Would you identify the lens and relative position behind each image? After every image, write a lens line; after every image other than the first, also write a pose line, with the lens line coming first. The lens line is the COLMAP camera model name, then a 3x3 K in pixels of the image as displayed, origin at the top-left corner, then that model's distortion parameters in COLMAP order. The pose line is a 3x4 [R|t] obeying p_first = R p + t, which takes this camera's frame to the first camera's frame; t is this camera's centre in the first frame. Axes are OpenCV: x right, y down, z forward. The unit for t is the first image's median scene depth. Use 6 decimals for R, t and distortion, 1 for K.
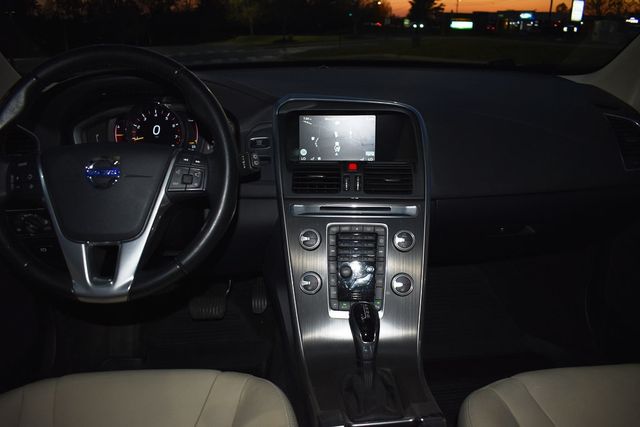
lens RADIAL K [[496.6, 0, 321.7], [0, 496.6, 214.1], [0, 0, 1]] dist [-0.095815, 0.015378]
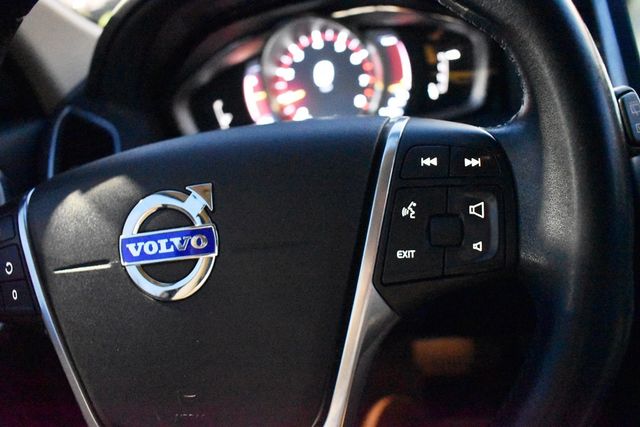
lens RADIAL K [[544.0, 0, 319.8], [0, 544.0, 213.9], [0, 0, 1]] dist [-0.016767, -0.006874]
pose [[0.926742, -0.094835, -0.363532, -0.154614], [0.136300, 0.986562, 0.090101, -0.082582], [0.350102, -0.133049, 0.927214, 0.470939]]
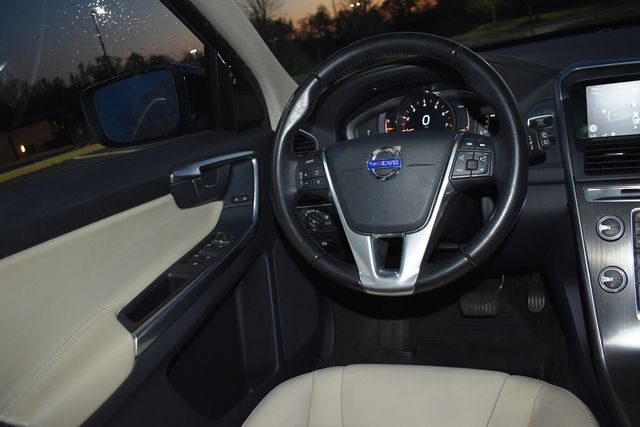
lens RADIAL K [[496.6, 0, 324.4], [0, 496.6, 210.7], [0, 0, 1]] dist [-0.095815, 0.015378]
pose [[0.880803, -0.033018, -0.472330, -0.057154], [0.033757, 0.999406, -0.006913, 0.008654], [0.472278, -0.009856, 0.881395, 0.036331]]
